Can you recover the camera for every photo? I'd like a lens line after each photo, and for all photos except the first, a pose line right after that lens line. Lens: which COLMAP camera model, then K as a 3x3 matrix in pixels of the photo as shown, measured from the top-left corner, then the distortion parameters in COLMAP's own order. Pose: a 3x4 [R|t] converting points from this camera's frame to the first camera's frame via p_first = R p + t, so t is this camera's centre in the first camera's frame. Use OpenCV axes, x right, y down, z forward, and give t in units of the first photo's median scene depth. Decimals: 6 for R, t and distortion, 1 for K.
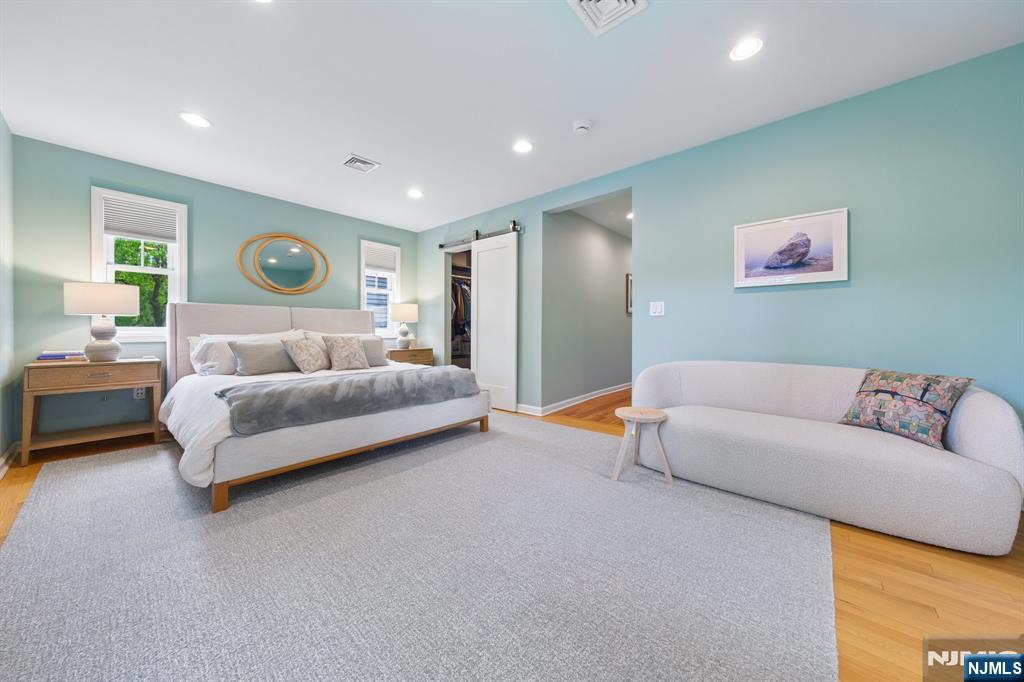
lens RADIAL K [[361.2, 0, 515.1], [0, 361.2, 332.0], [0, 0, 1]] dist [-0.000738, 0.001780]
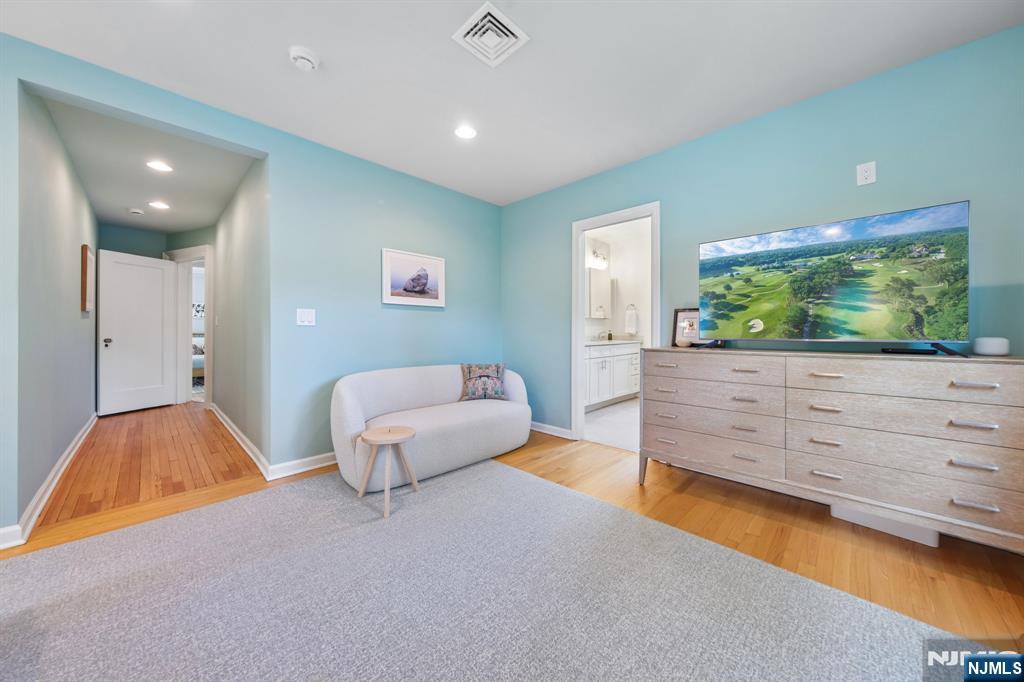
lens RADIAL K [[361.2, 0, 513.0], [0, 361.2, 334.6], [0, 0, 1]] dist [-0.000738, 0.001780]
pose [[0.050853, -0.006570, 0.998685, -0.578255], [0.004181, 0.999971, 0.006366, -0.036349], [-0.998697, 0.003852, 0.050879, 0.638602]]
